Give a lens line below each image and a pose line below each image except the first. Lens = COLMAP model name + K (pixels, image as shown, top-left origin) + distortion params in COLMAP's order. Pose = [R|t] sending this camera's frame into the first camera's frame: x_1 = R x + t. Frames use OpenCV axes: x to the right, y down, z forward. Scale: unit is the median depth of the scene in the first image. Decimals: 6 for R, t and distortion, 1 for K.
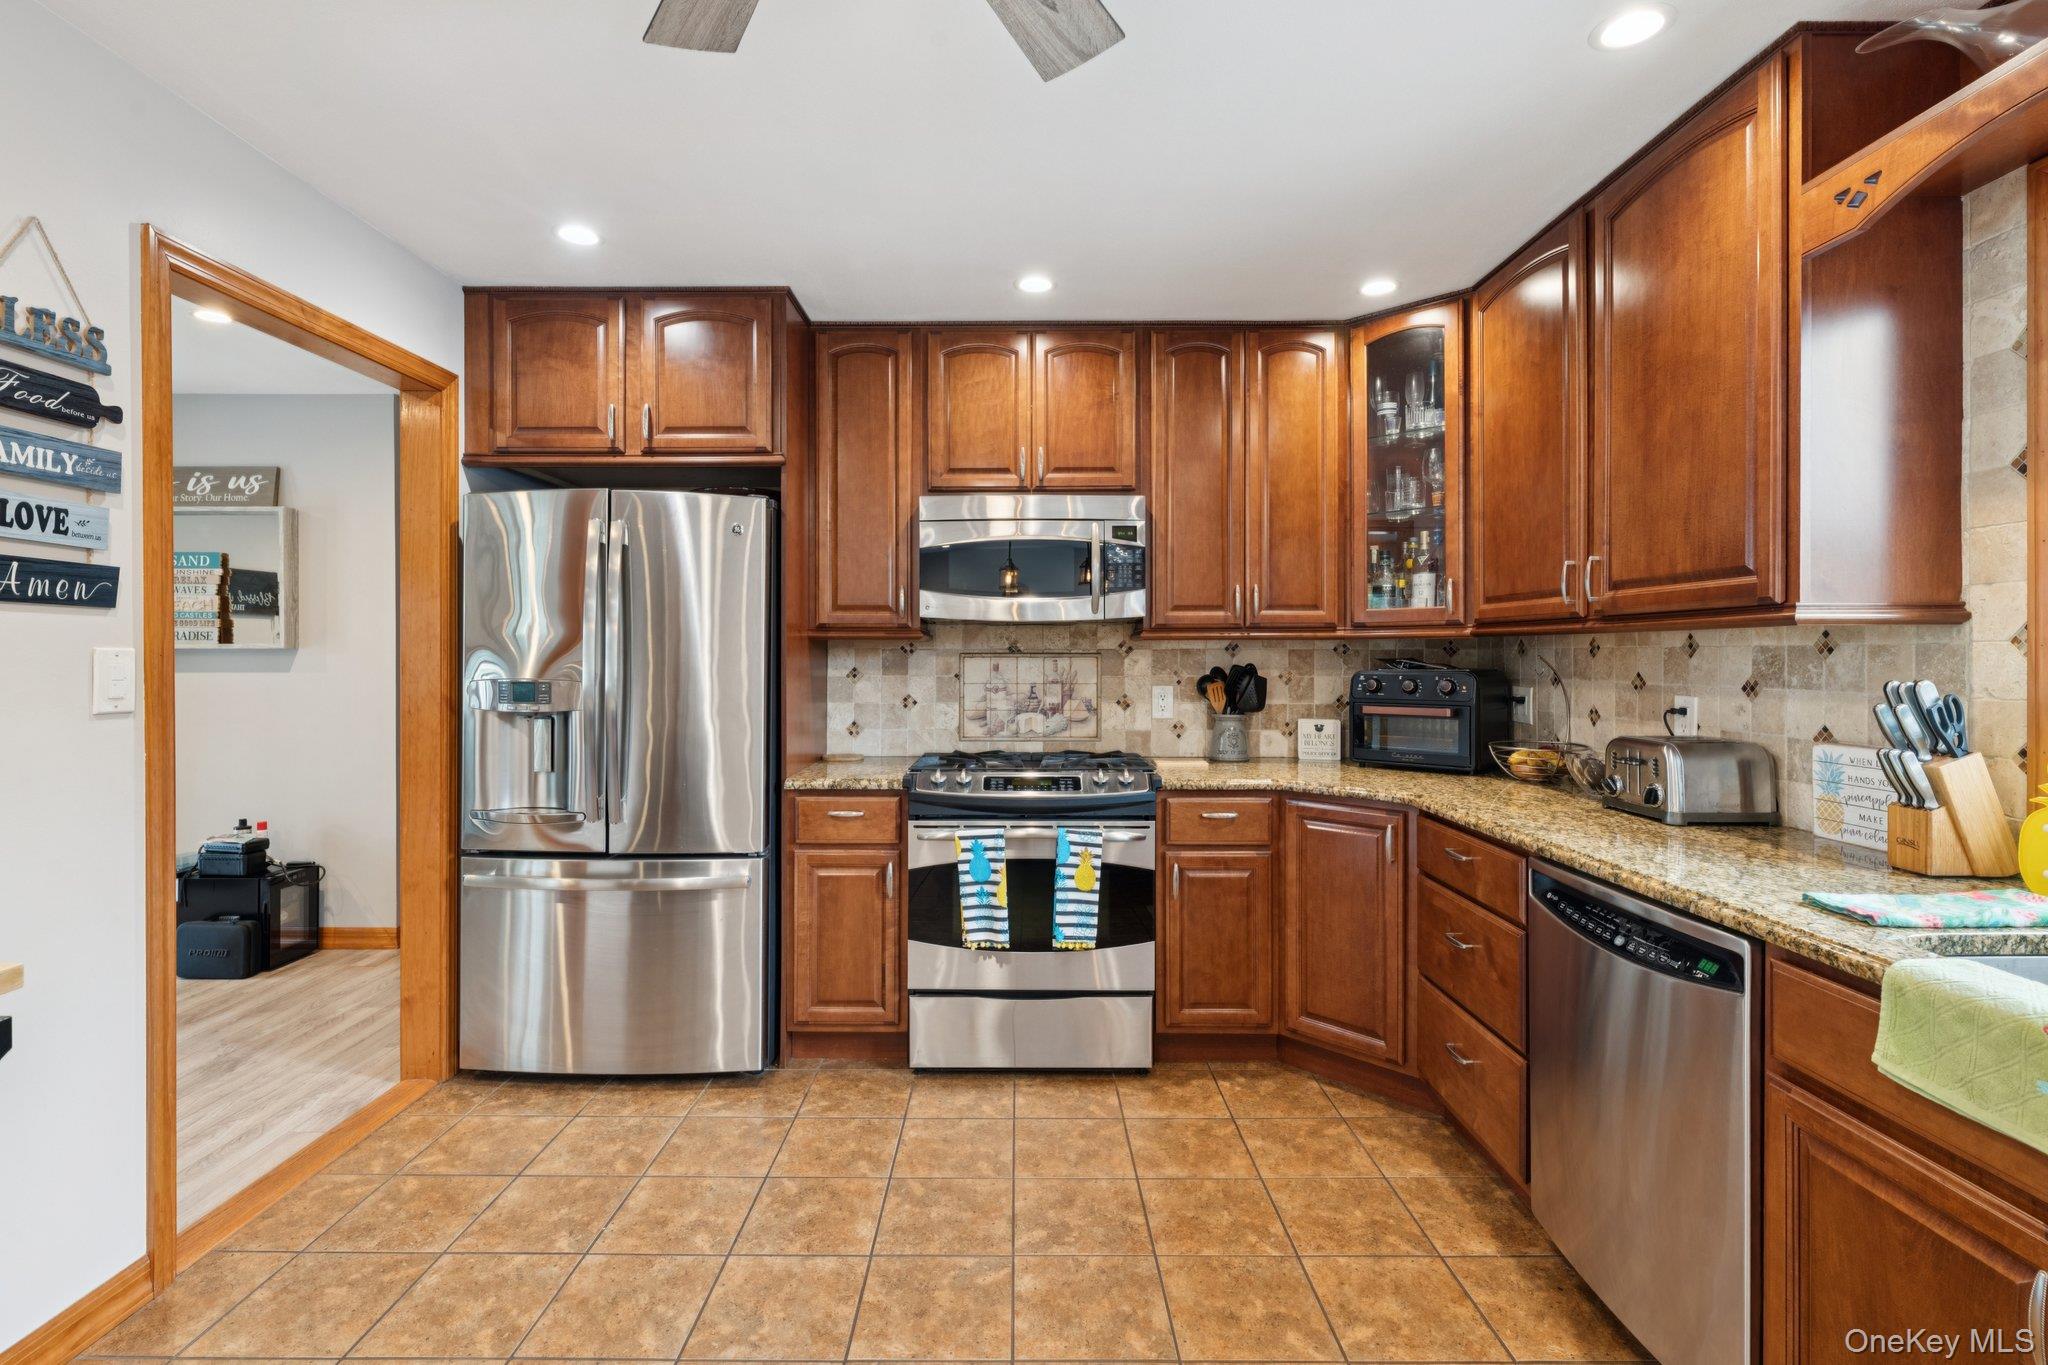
lens RADIAL K [[951.8, 0, 1018.2], [0, 951.8, 667.5], [0, 0, 1]] dist [0.003414, 0.000764]
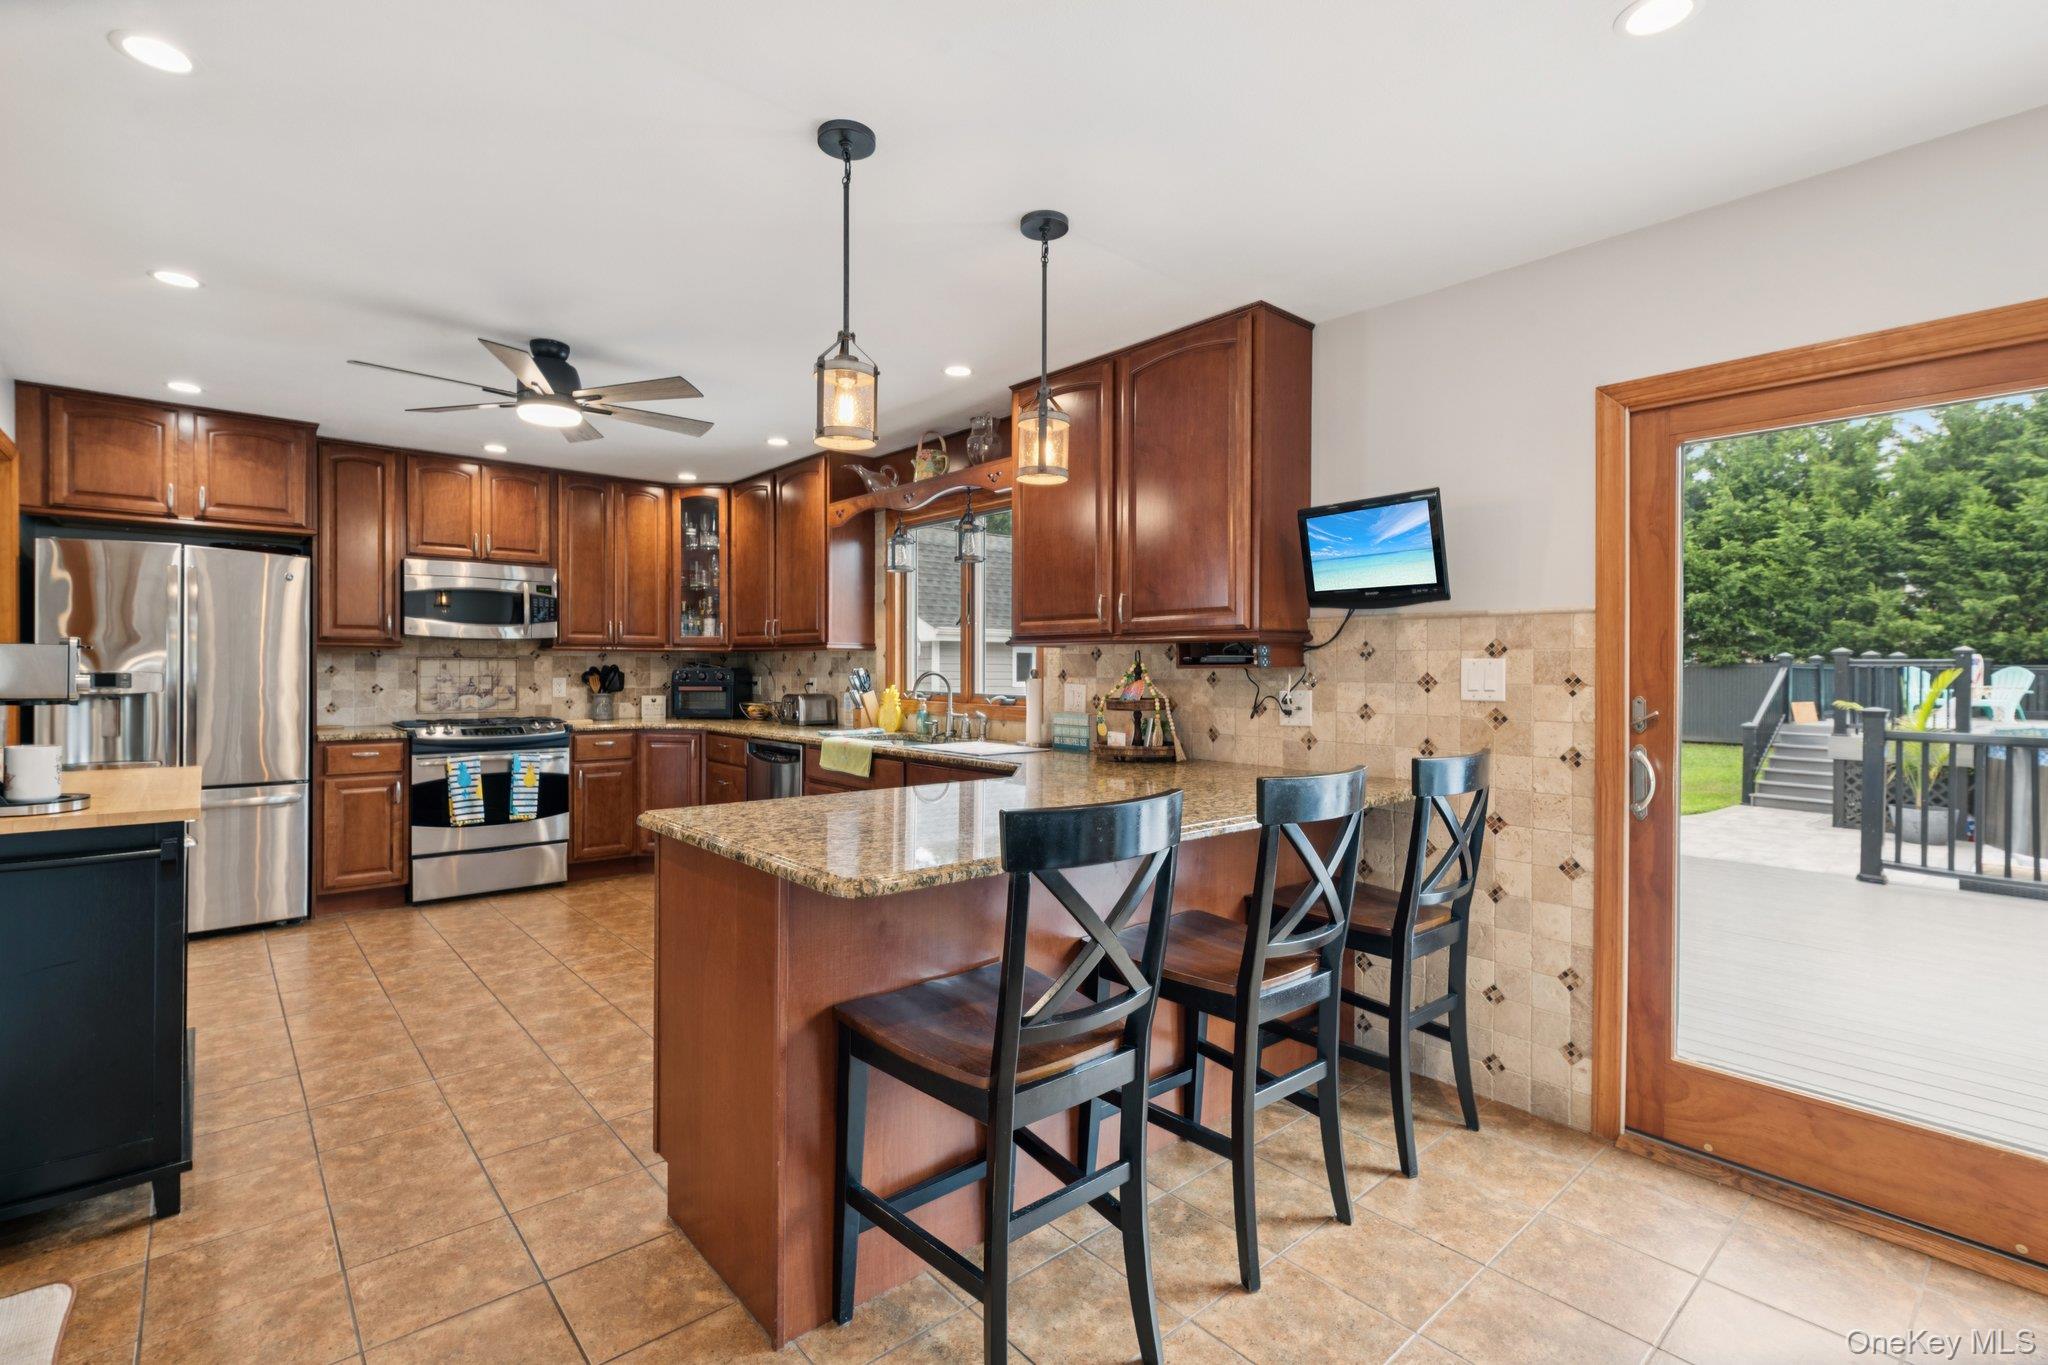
lens RADIAL K [[951.8, 0, 1018.2], [0, 951.8, 667.5], [0, 0, 1]] dist [0.003414, 0.000764]
pose [[0.757533, 0.004232, 0.652783, -0.390367], [0.003158, 0.999944, -0.010148, 0.024310], [-0.652789, 0.009749, 0.757477, -0.944475]]
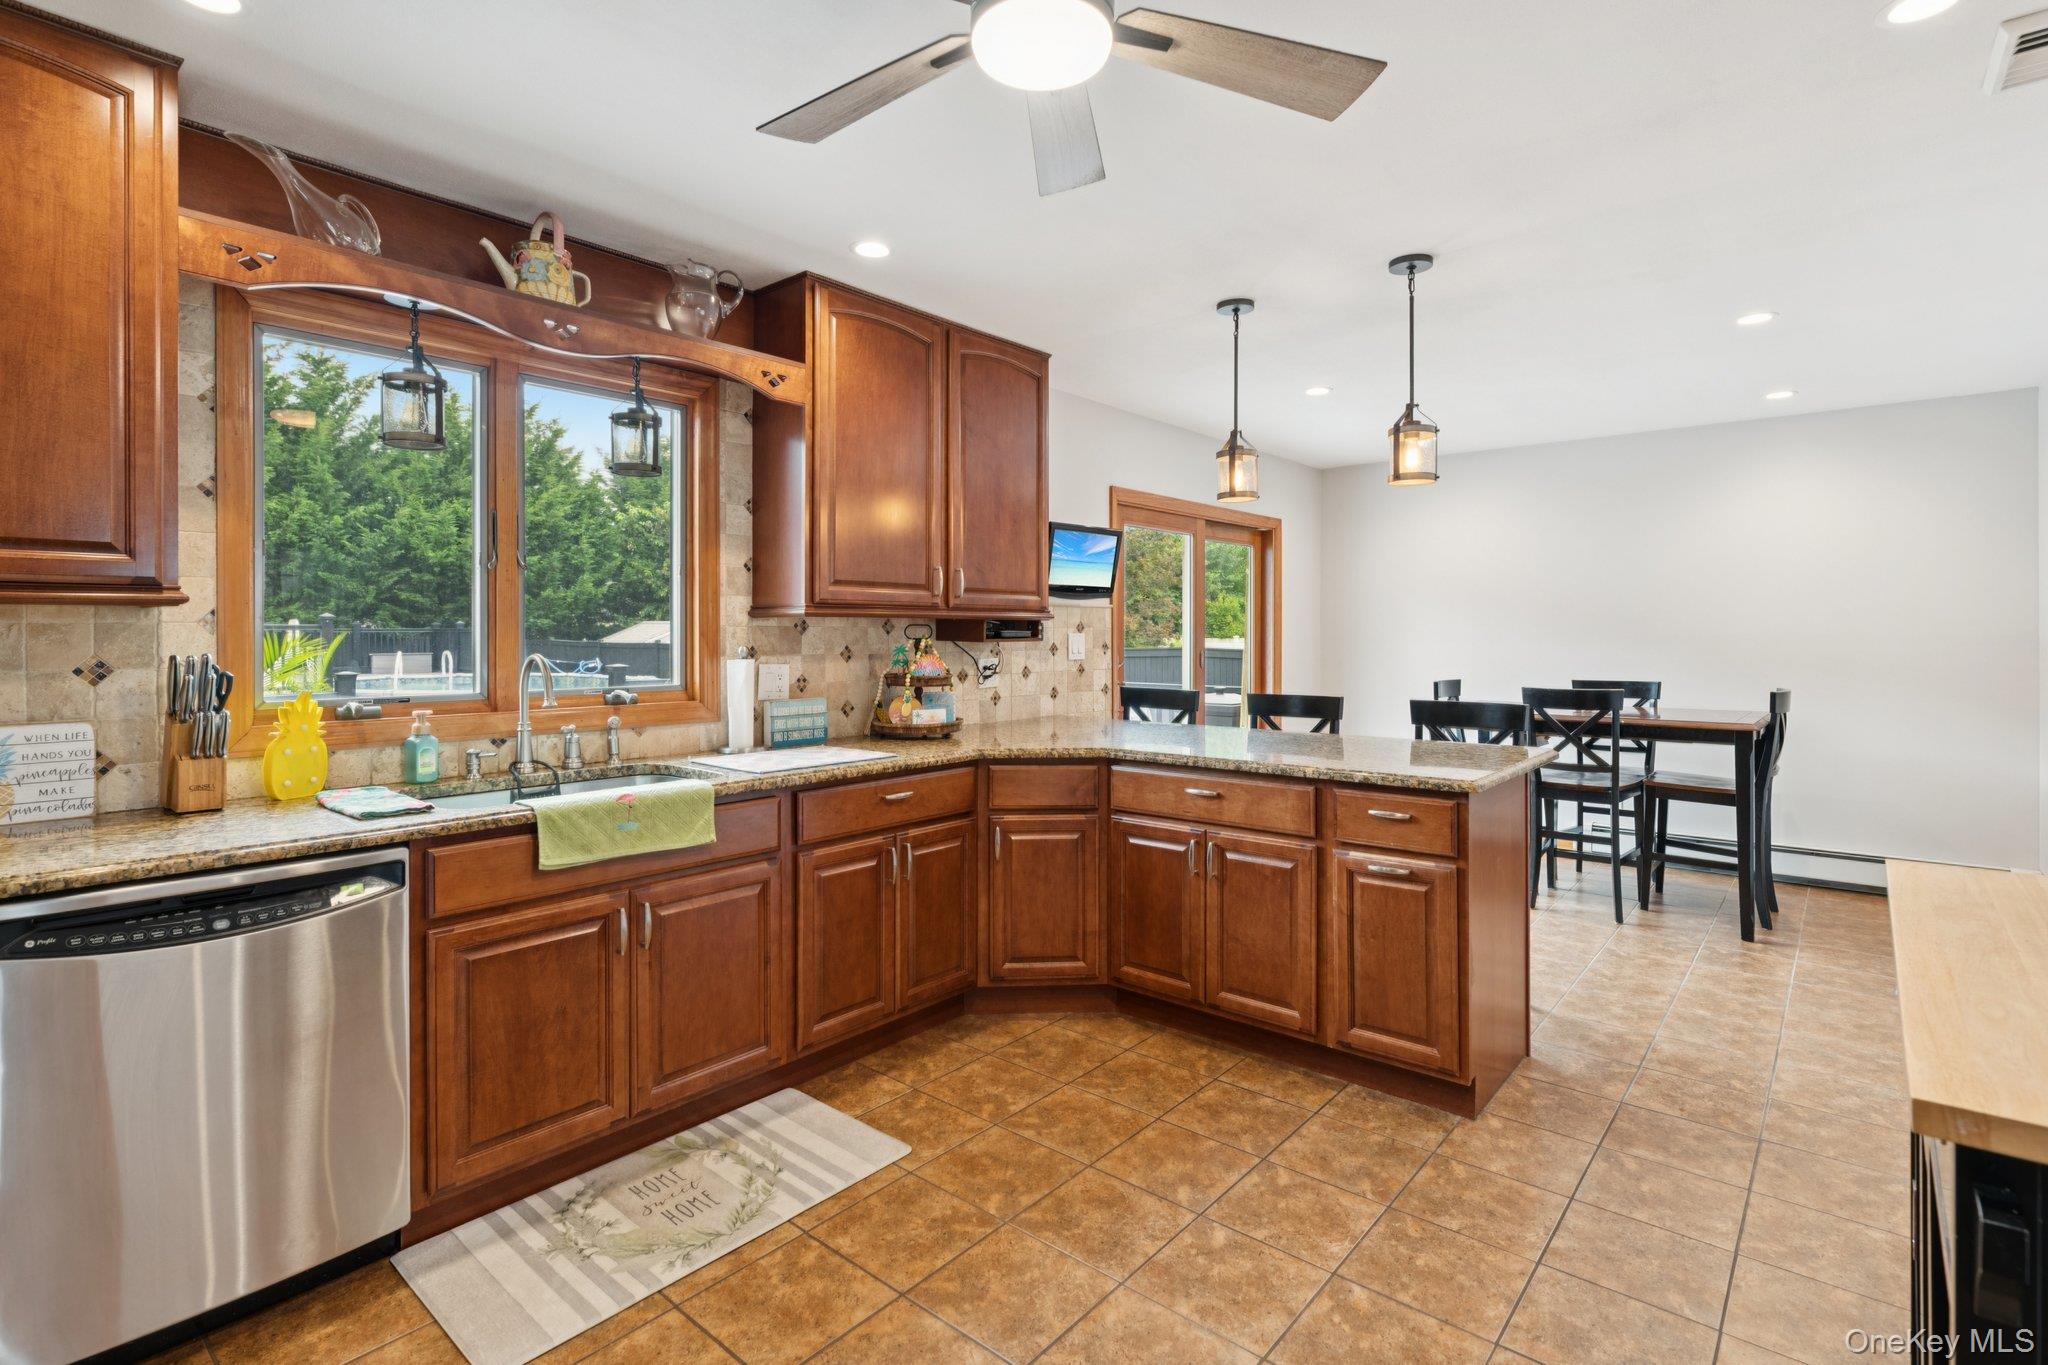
lens RADIAL K [[988.4, 0, 1023.0], [0, 988.4, 626.3], [0, 0, 1]] dist [-0.002640, -0.000430]
pose [[-0.765916, 0.004255, 0.642926, -0.373089], [0.008302, 0.999960, 0.003273, -0.009481], [-0.642887, 0.007845, -0.765921, 0.712788]]
